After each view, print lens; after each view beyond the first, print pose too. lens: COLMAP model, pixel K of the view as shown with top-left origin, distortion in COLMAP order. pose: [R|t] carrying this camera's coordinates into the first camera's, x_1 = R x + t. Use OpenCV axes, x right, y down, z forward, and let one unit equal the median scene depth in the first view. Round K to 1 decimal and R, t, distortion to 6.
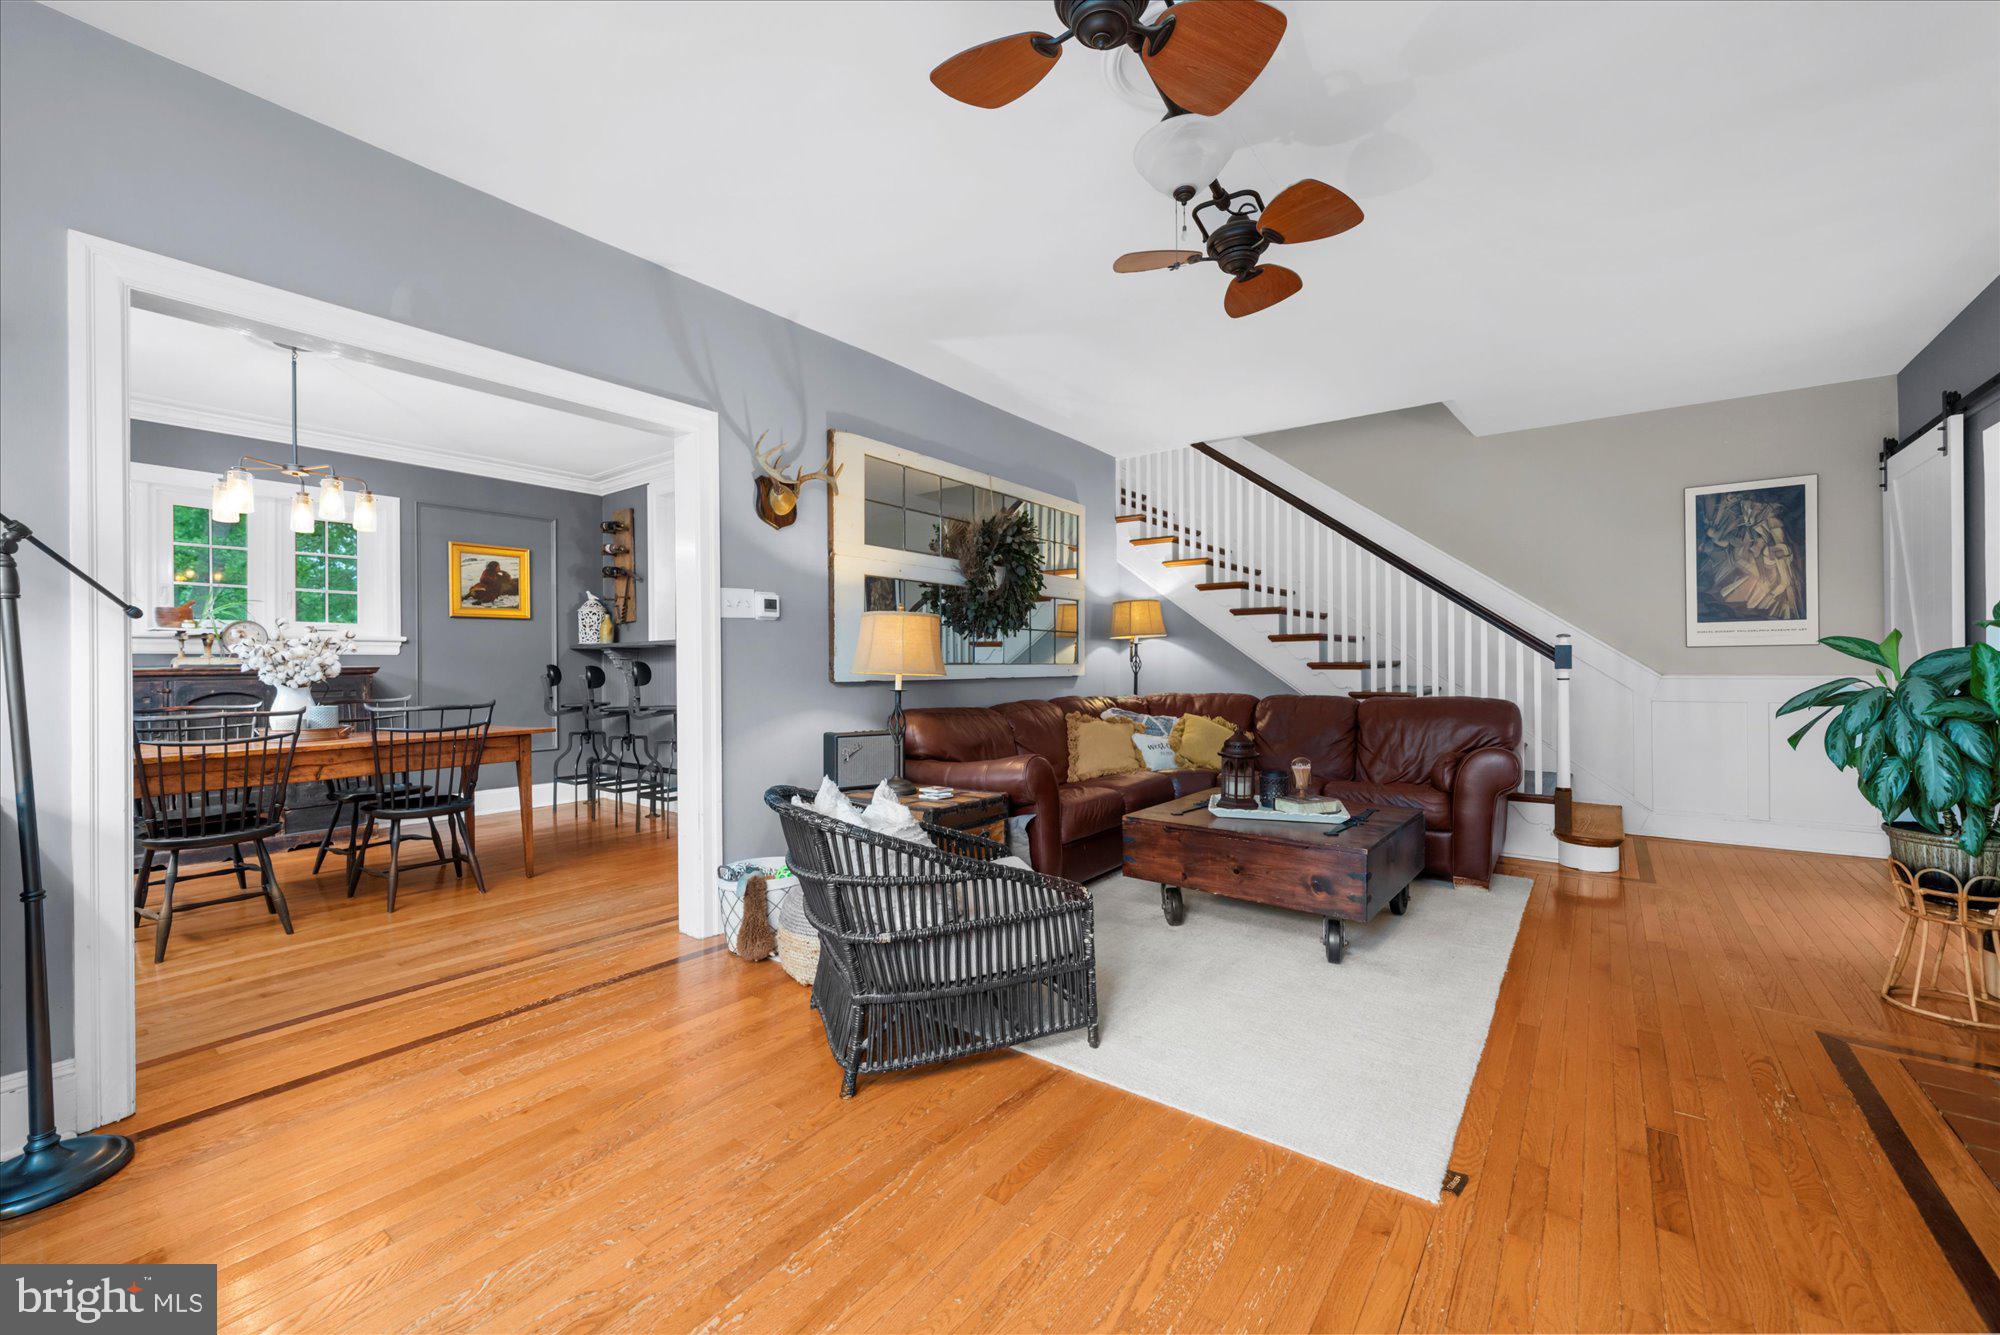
lens RADIAL K [[798.3, 0, 998.6], [0, 798.3, 658.0], [0, 0, 1]] dist [0.000131, -0.000462]
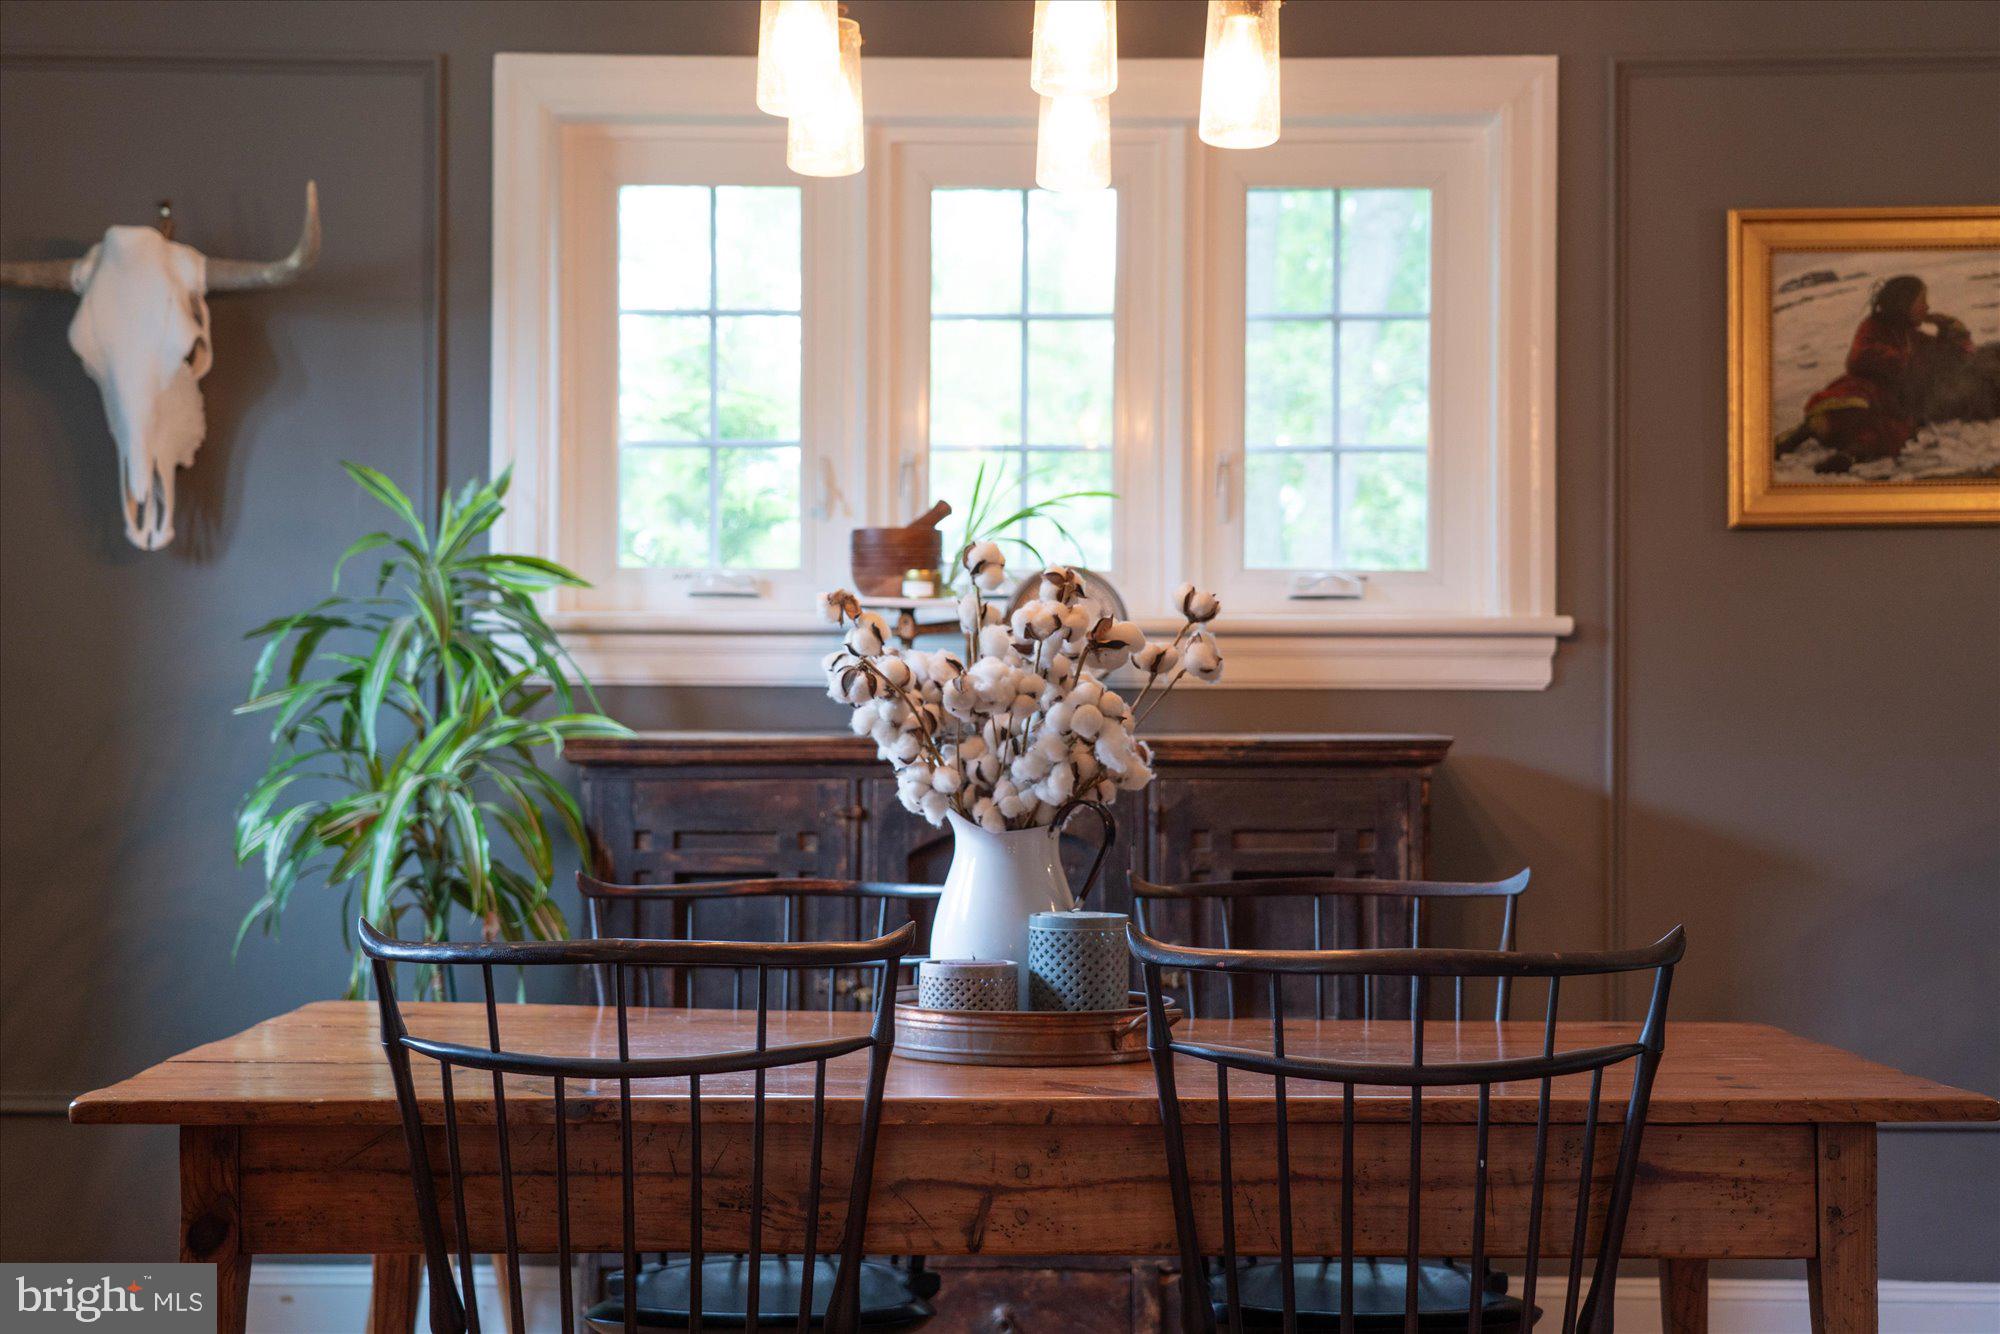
lens RADIAL K [[2933.4, 0, 1014.3], [0, 2933.4, 668.3], [0, 0, 1]] dist [0.113828, 0.000000]
pose [[0.591841, -0.004902, -0.806039, -0.113155], [-0.002796, 0.999963, -0.008135, -0.002600], [0.806050, 0.007068, 0.591806, 0.327514]]
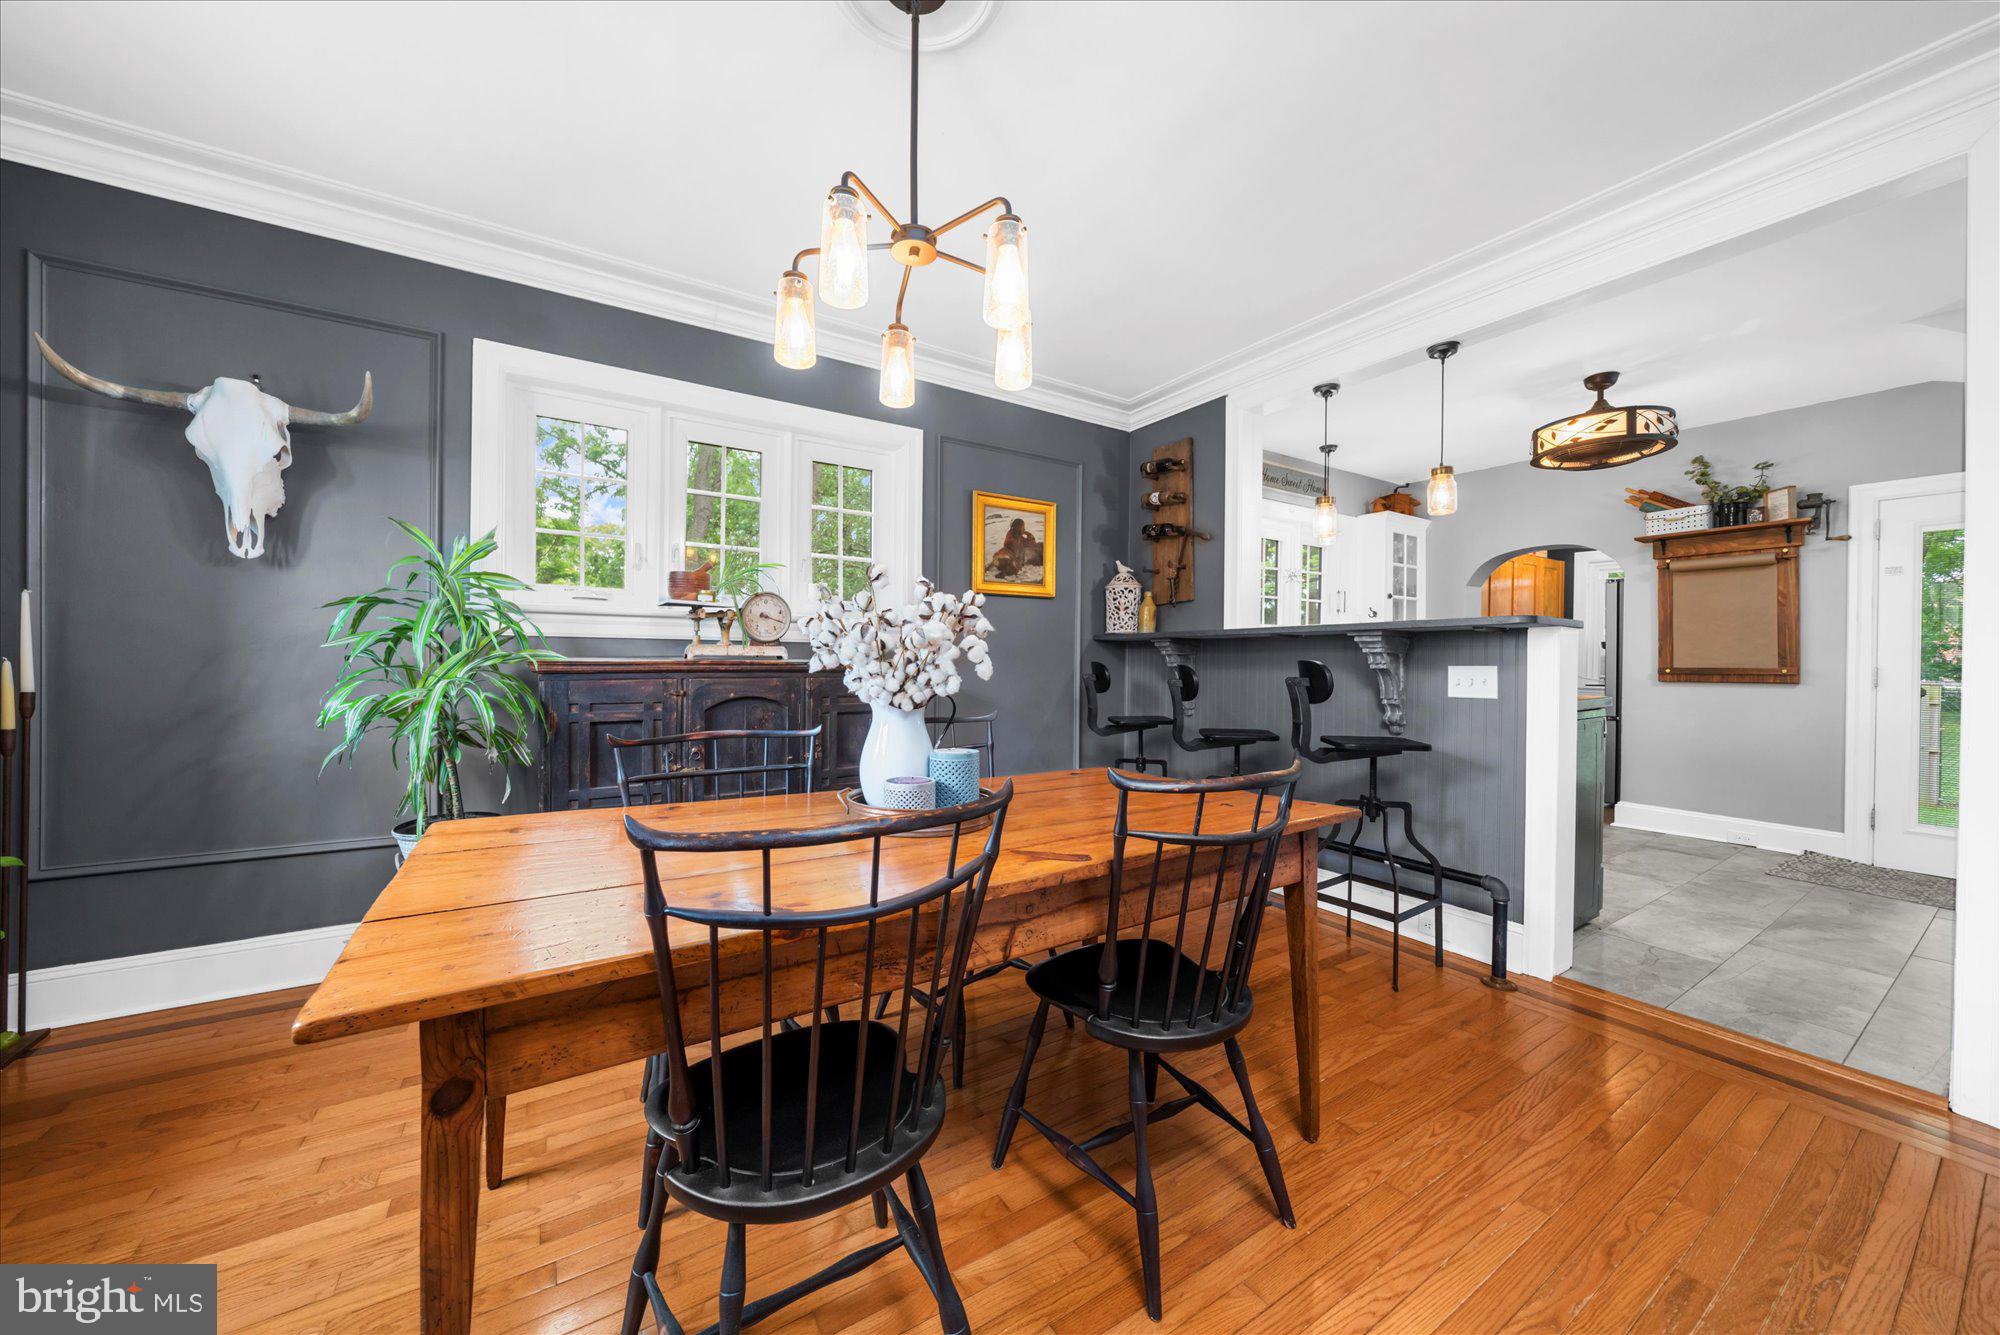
lens RADIAL K [[694.7, 0, 996.1], [0, 694.7, 661.8], [0, 0, 1]] dist [-0.005456, 0.000152]
pose [[0.938220, 0.017430, -0.345599, -0.470074], [-0.013685, 0.999818, 0.013274, 0.002213], [0.345768, -0.007724, 0.938288, 0.431110]]
